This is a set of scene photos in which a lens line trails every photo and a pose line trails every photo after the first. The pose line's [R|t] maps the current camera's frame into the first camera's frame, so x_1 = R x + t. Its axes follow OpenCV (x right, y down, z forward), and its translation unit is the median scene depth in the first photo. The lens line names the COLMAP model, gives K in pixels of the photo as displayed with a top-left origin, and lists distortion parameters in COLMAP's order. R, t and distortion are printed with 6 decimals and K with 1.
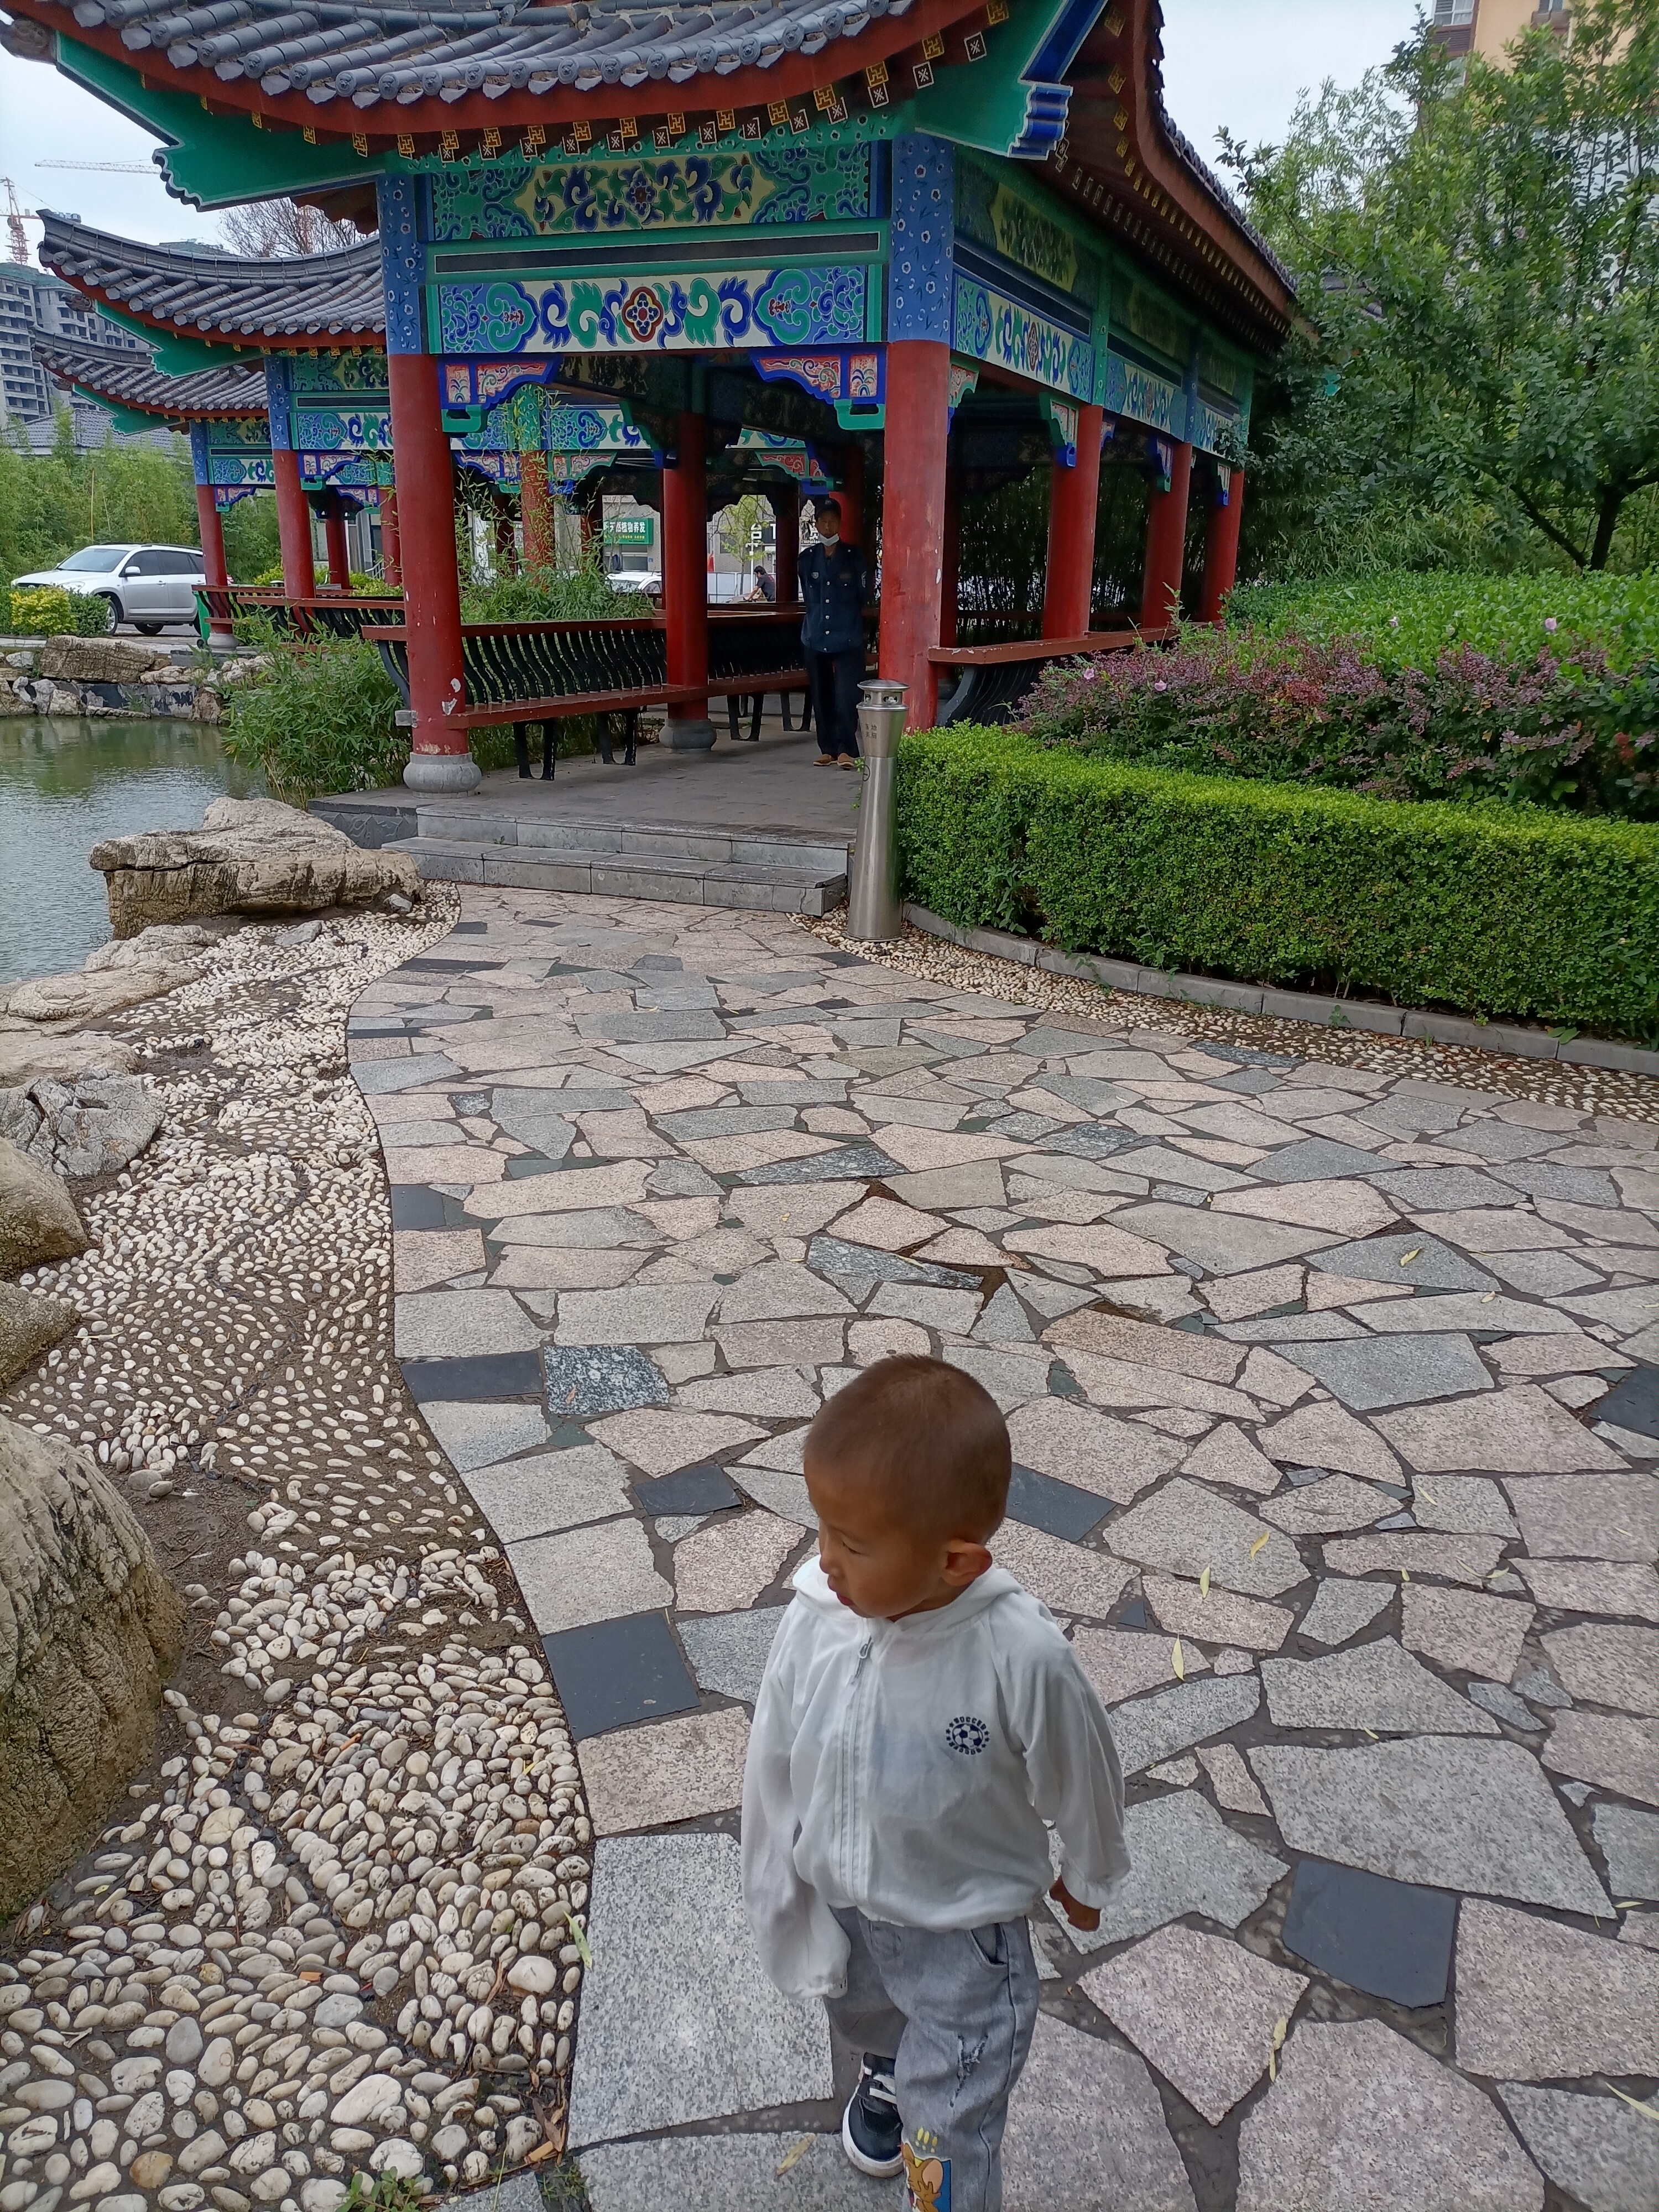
lens RADIAL K [[1663.2, 0, 834.2], [0, 1663.2, 1107.0], [0, 0, 1]] dist [0.008708, -0.007172]
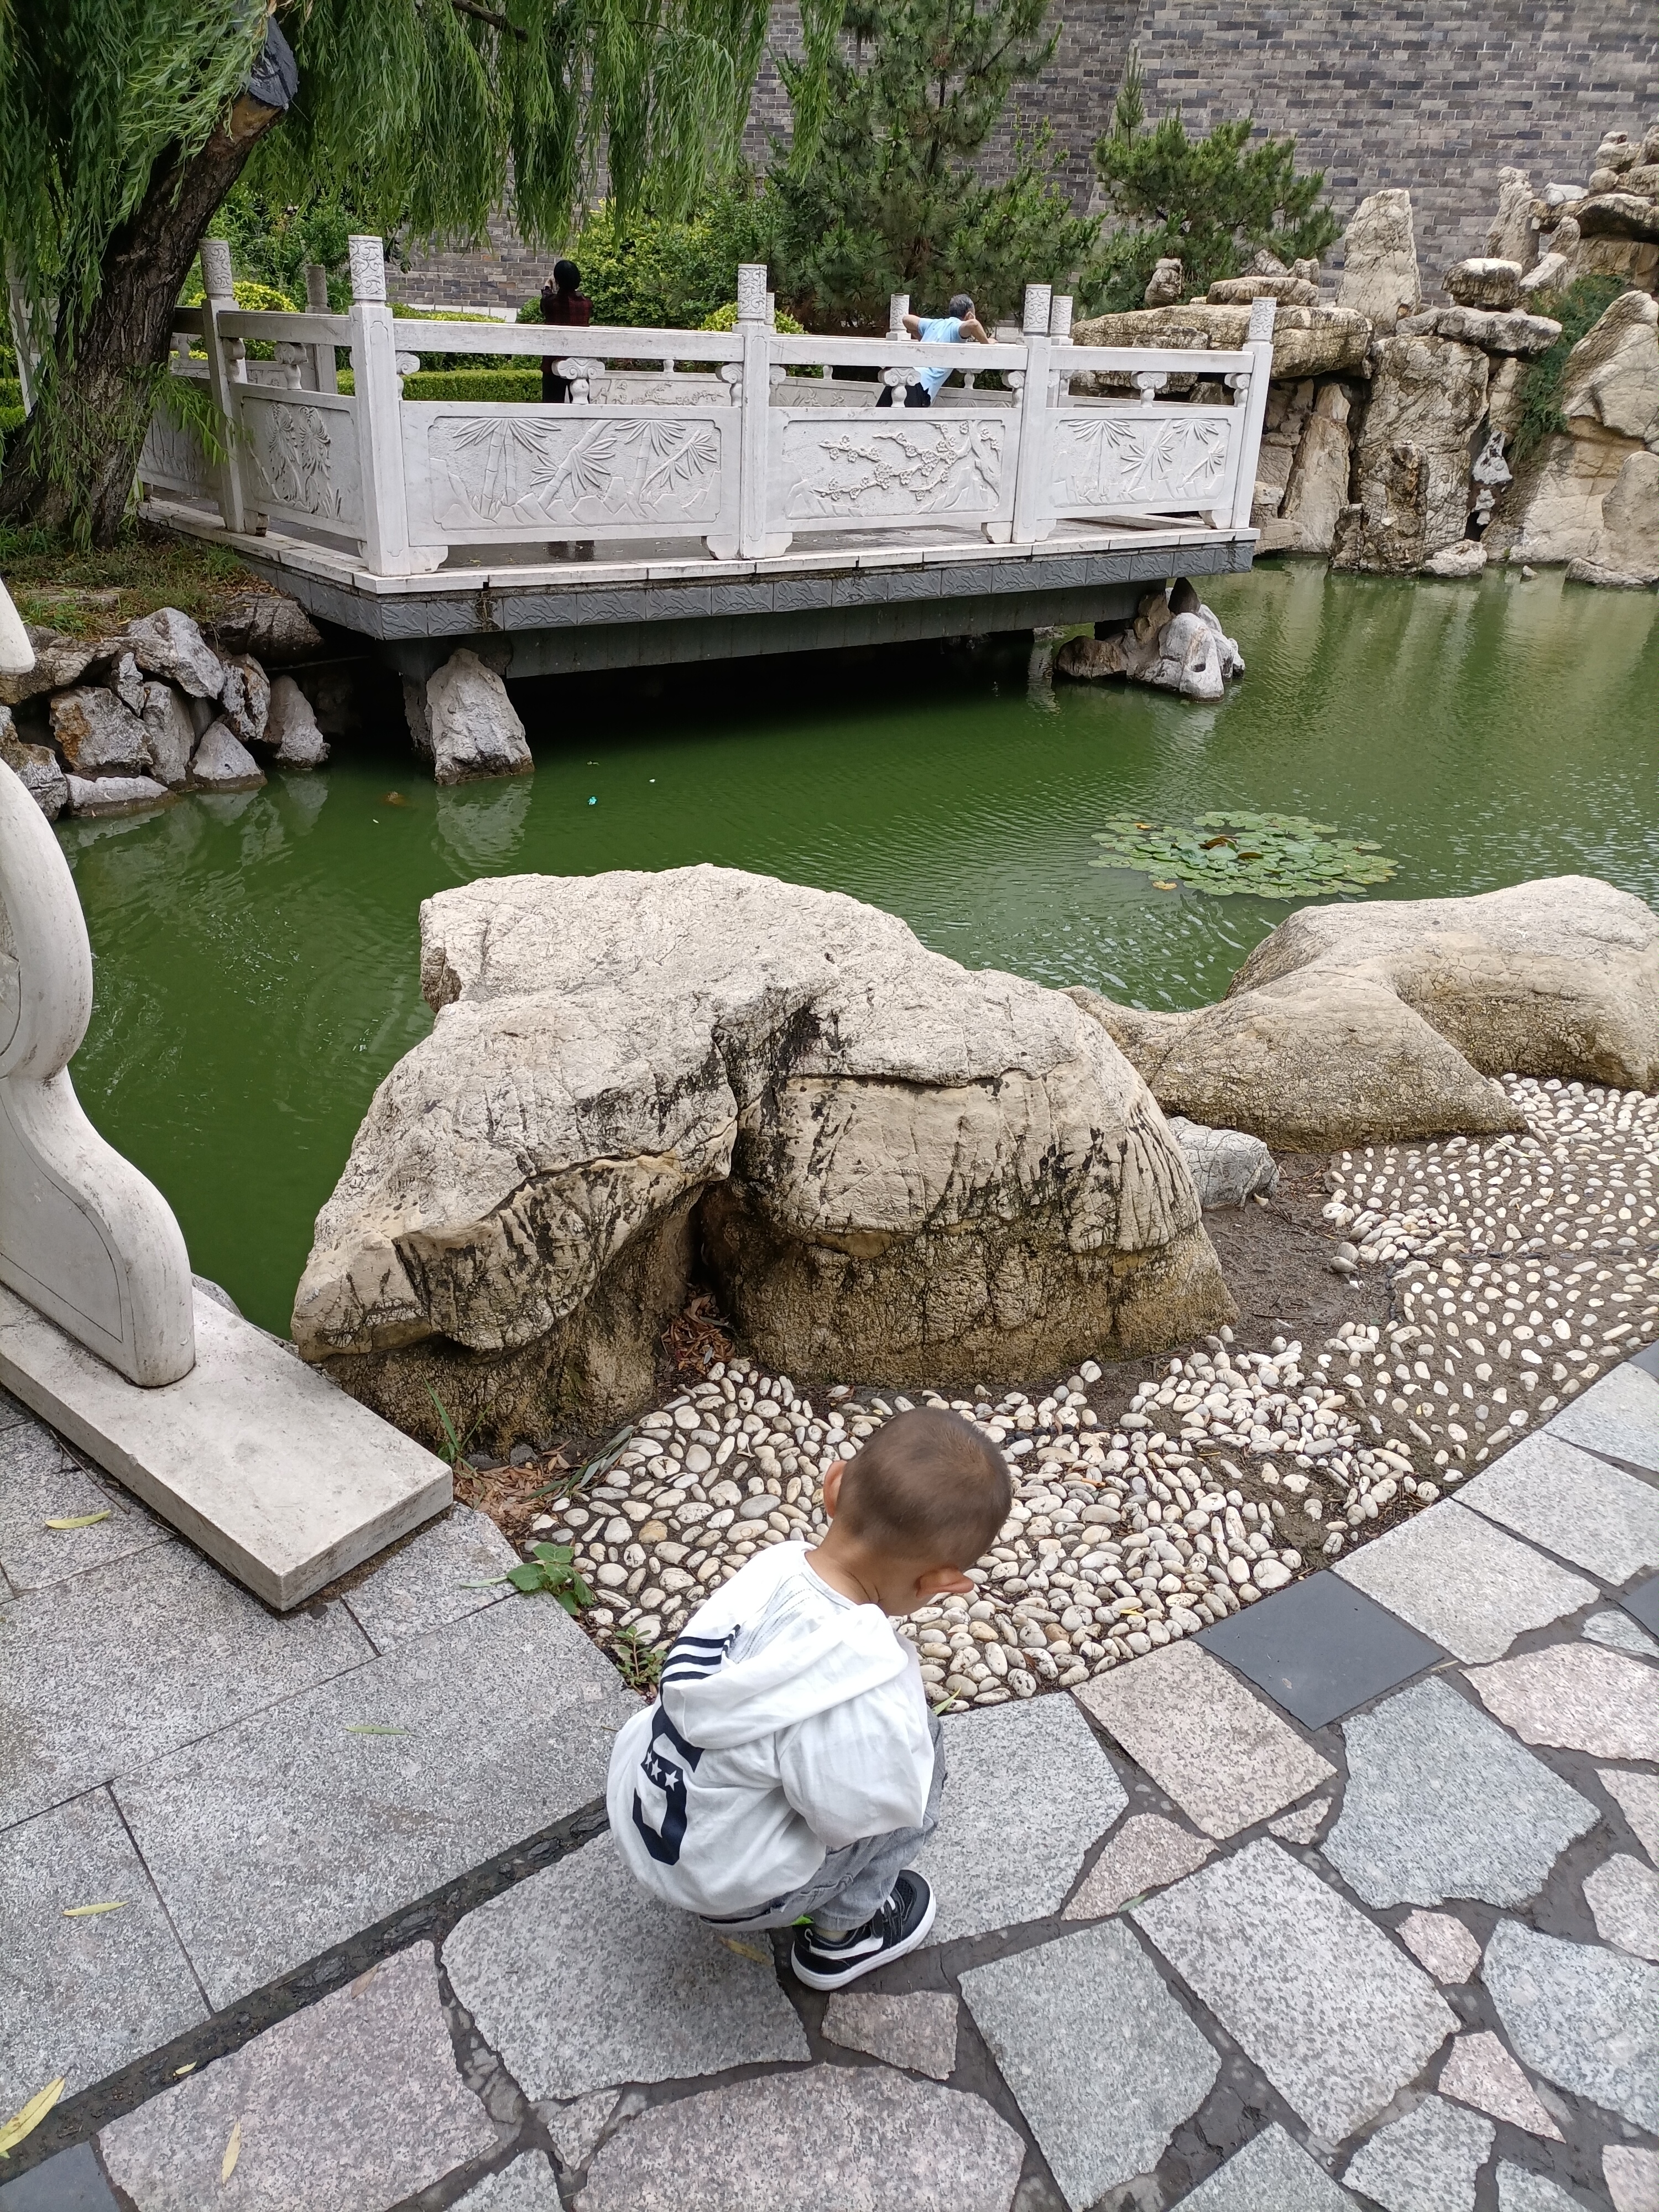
lens RADIAL K [[1663.2, 0, 832.4], [0, 1663.2, 1103.3], [0, 0, 1]] dist [0.008708, -0.007172]
pose [[0.208587, 0.400345, -0.892309, 0.488533], [-0.327753, 0.888233, 0.321900, -0.101041], [0.921449, 0.225313, 0.316489, 0.469378]]
